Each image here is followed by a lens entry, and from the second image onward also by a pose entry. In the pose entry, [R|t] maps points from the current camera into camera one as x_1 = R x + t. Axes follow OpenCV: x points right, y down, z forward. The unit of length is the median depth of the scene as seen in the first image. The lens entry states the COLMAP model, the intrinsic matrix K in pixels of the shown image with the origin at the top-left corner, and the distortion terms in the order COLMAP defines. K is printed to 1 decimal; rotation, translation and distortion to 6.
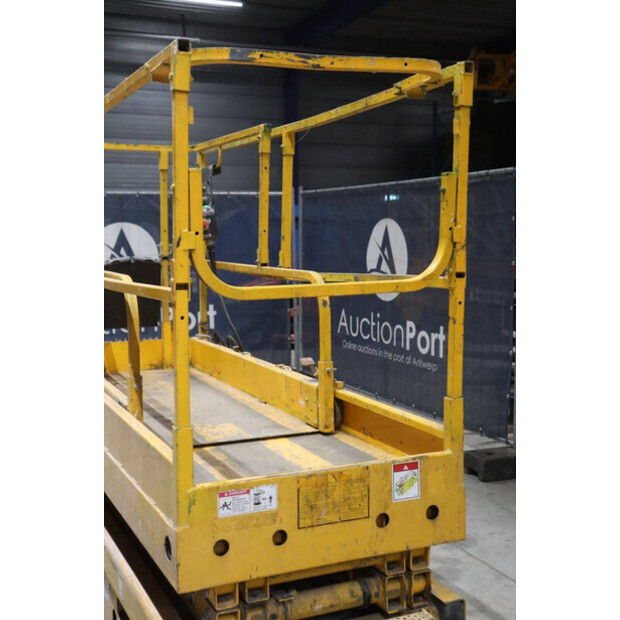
lens RADIAL K [[853.5, 0, 312.7], [0, 853.5, 310.6], [0, 0, 1]] dist [0.055498, 0.000000]
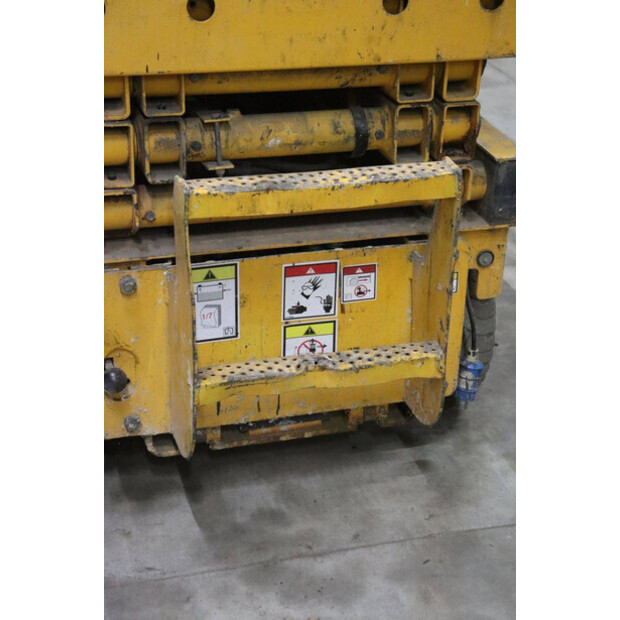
lens RADIAL K [[1205.9, 0, 314.0], [0, 1205.9, 300.9], [0, 0, 1]] dist [0.250016, 0.000000]
pose [[0.989342, 0.099901, -0.105934, 0.129092], [-0.056313, 0.933420, 0.354339, 0.143014], [0.134280, -0.344597, 0.929097, 0.176631]]
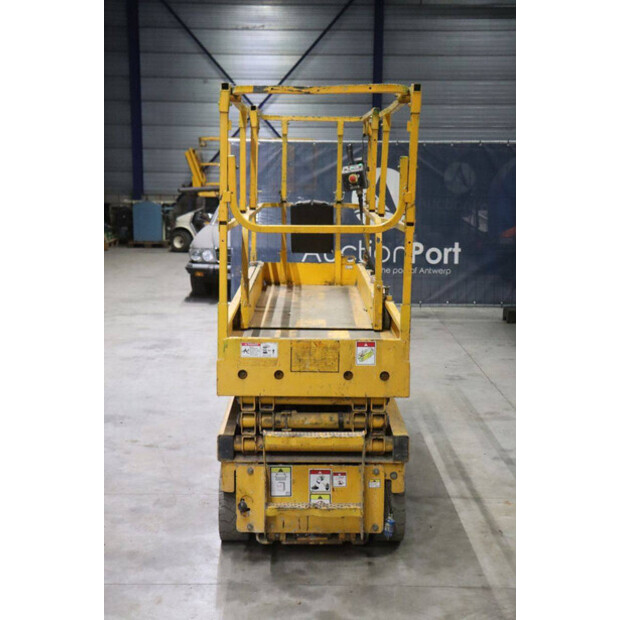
lens RADIAL K [[879.9, 0, 315.8], [0, 879.9, 308.9], [0, 0, 1]] dist [0.086927, 0.000000]
pose [[0.914994, 0.086248, -0.394140, 0.643522], [-0.059320, 0.995026, 0.080027, -0.007138], [0.399082, -0.049844, 0.915559, -0.509757]]
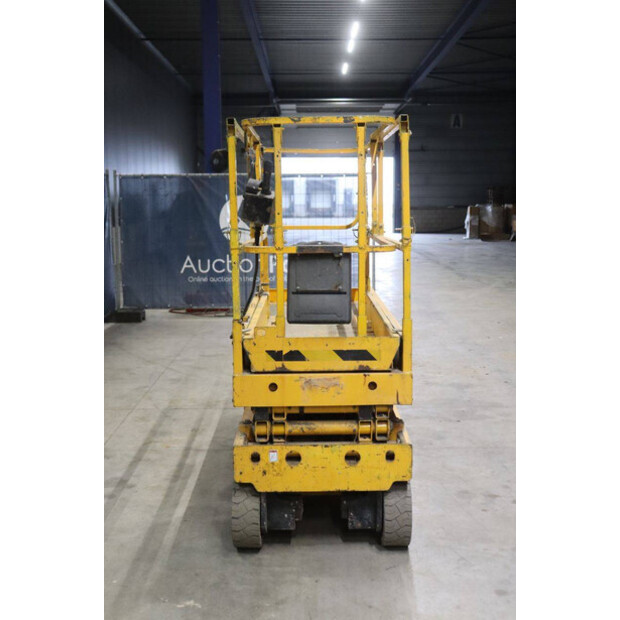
lens RADIAL K [[769.3, 0, 309.9], [0, 769.3, 312.7], [0, 0, 1]] dist [0.024235, 0.000000]
pose [[-0.913189, -0.045169, 0.405026, -0.975581], [0.055422, 0.970842, 0.233228, -0.329374], [-0.403750, 0.235428, -0.884058, 3.159752]]
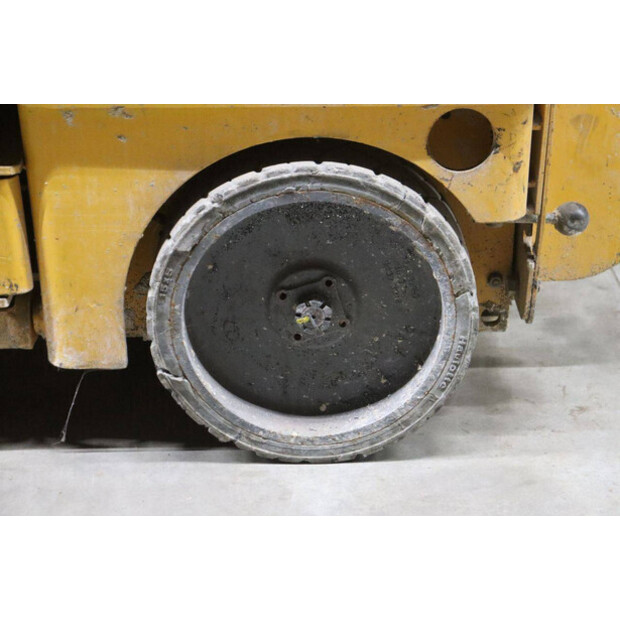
lens RADIAL K [[1205.9, 0, 312.7], [0, 1205.9, 304.0], [0, 0, 1]] dist [0.250016, 0.000000]
pose [[0.408775, -0.405939, 0.817384, -0.668440], [0.088589, 0.909050, 0.407160, 0.263068], [-0.908325, -0.094026, 0.407559, 0.760304]]
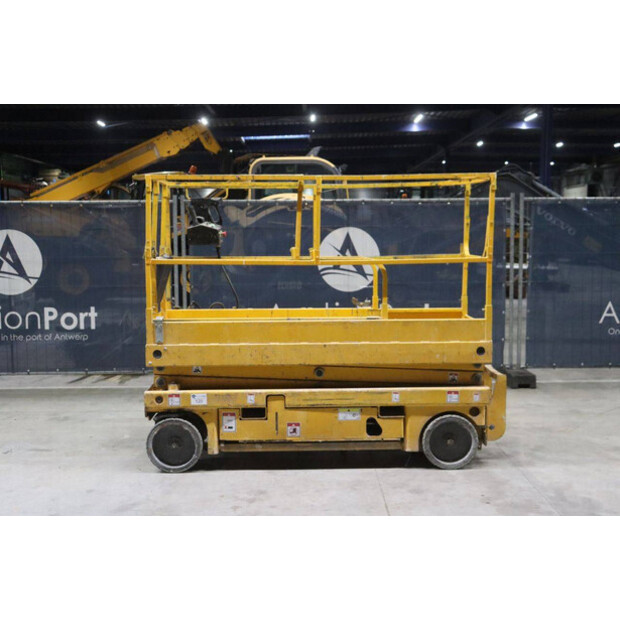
lens RADIAL K [[769.3, 0, 311.0], [0, 769.3, 311.5], [0, 0, 1]] dist [0.024235, 0.000000]
pose [[0.400546, -0.082326, 0.912571, -2.393066], [0.086420, 0.994910, 0.051823, -0.024137], [-0.912192, 0.058107, 0.405622, 0.434211]]
